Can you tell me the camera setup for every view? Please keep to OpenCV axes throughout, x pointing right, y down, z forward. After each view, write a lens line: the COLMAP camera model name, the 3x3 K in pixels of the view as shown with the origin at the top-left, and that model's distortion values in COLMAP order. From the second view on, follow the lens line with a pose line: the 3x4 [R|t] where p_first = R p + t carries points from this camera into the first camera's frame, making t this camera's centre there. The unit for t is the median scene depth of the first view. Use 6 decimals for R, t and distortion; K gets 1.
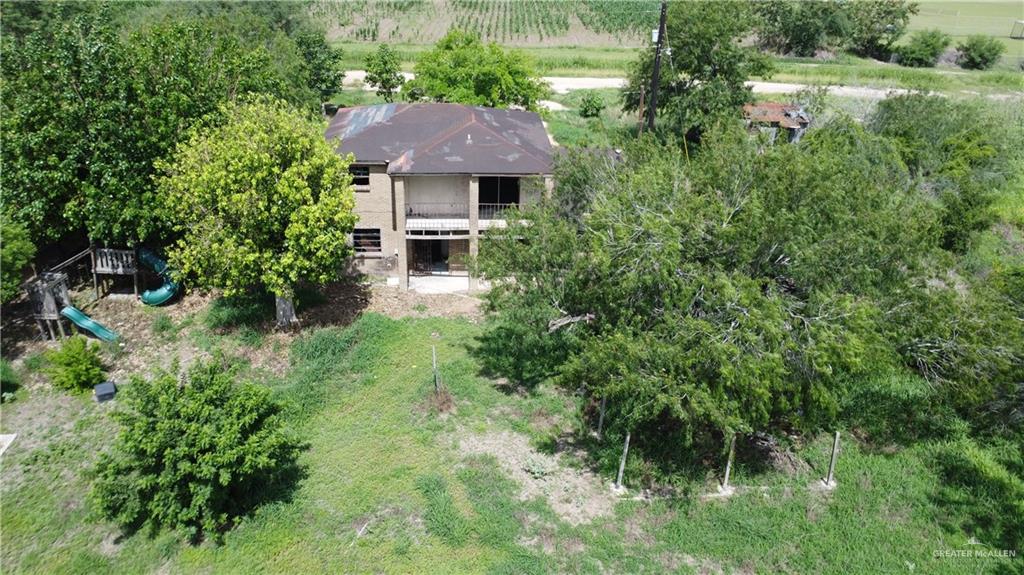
lens RADIAL K [[741.0, 0, 507.8], [0, 741.0, 282.8], [0, 0, 1]] dist [-0.015477, -0.027154]
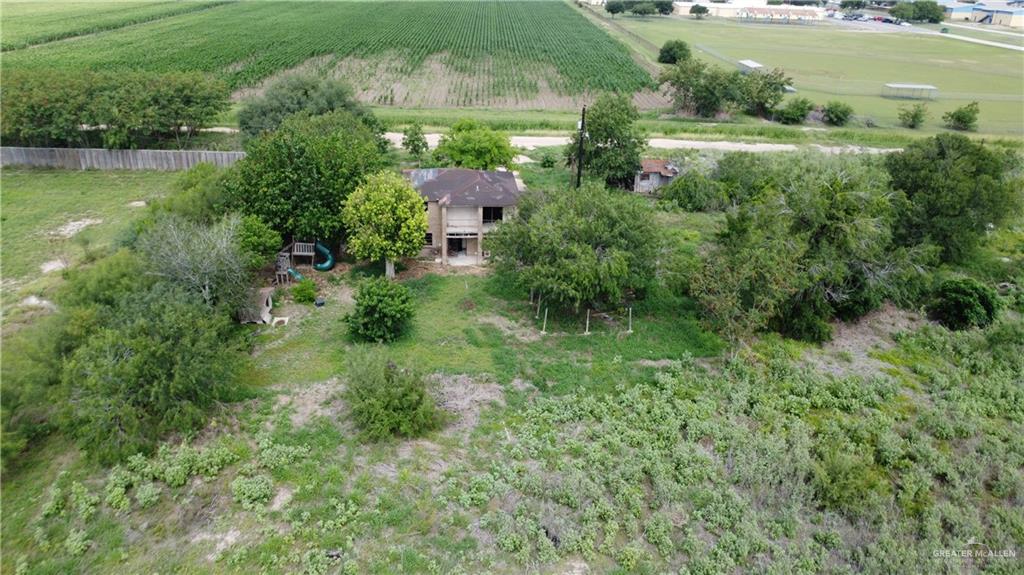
lens RADIAL K [[741.0, 0, 507.8], [0, 741.0, 282.8], [0, 0, 1]] dist [-0.015477, -0.027154]
pose [[0.999666, -0.006497, 0.025016, -0.019306], [0.007418, 0.999291, -0.036904, 0.124349], [-0.024759, 0.037077, 0.999006, -0.908808]]
